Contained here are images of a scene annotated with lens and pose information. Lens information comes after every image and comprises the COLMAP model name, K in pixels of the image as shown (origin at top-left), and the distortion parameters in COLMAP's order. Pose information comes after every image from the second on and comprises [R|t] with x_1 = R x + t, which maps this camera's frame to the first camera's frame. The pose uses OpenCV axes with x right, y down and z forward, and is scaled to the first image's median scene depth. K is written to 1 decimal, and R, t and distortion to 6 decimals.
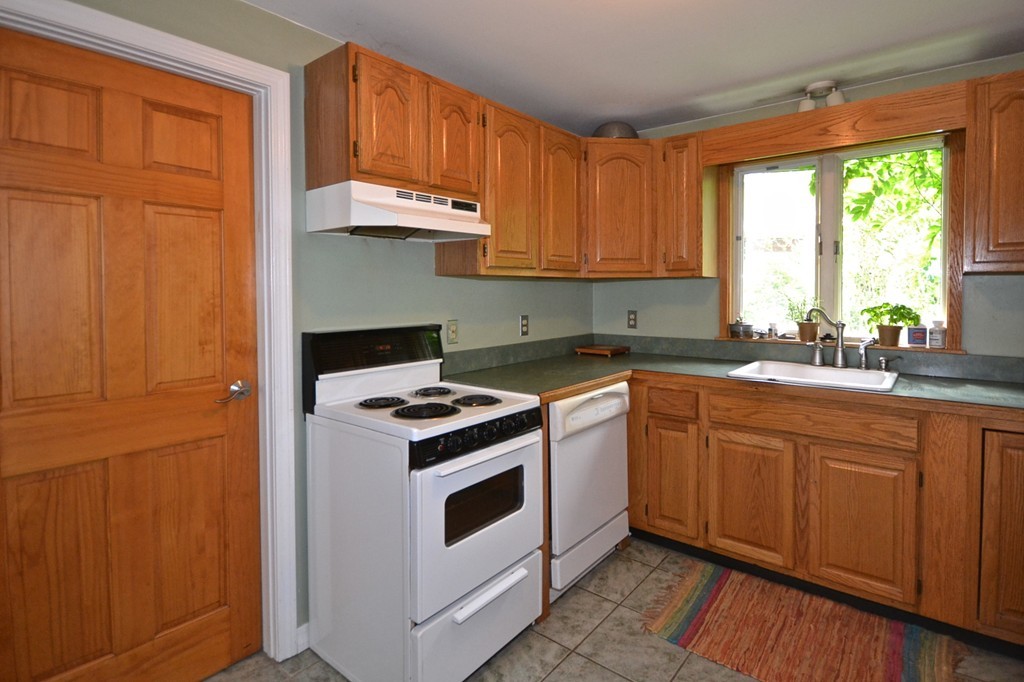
lens RADIAL K [[508.1, 0, 542.6], [0, 508.1, 301.6], [0, 0, 1]] dist [0.004266, -0.008931]
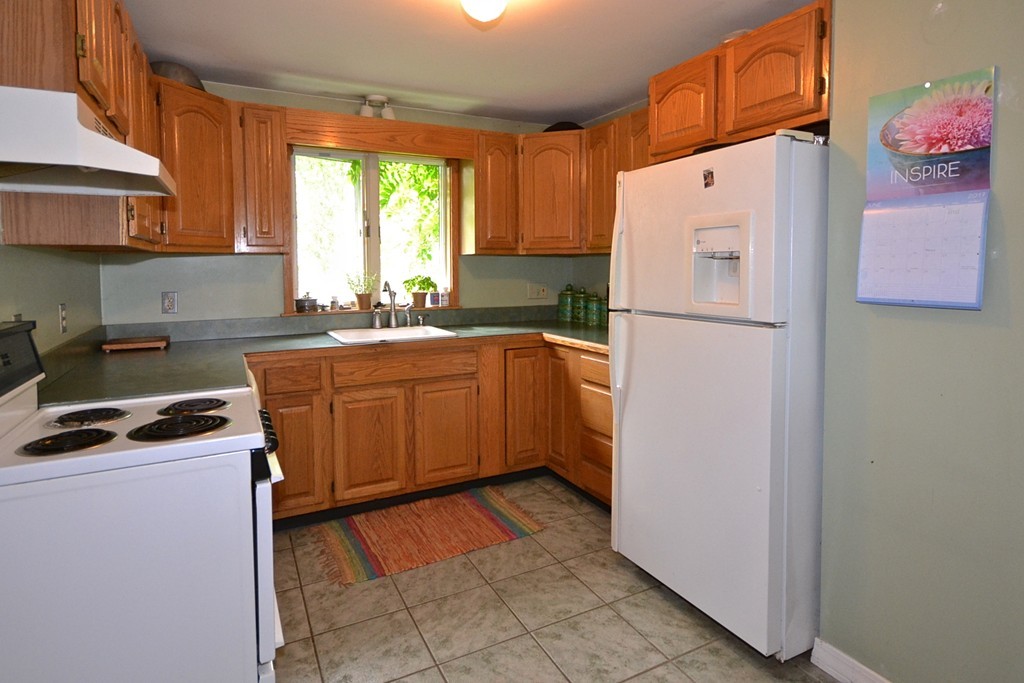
lens RADIAL K [[561.5, 0, 511.3], [0, 561.5, 289.9], [0, 0, 1]] dist [-0.000405, 0.000698]
pose [[0.420662, -0.040323, 0.906321, -0.604593], [0.023693, 0.999159, 0.033456, -0.004308], [-0.906908, 0.007400, 0.421264, 0.159282]]
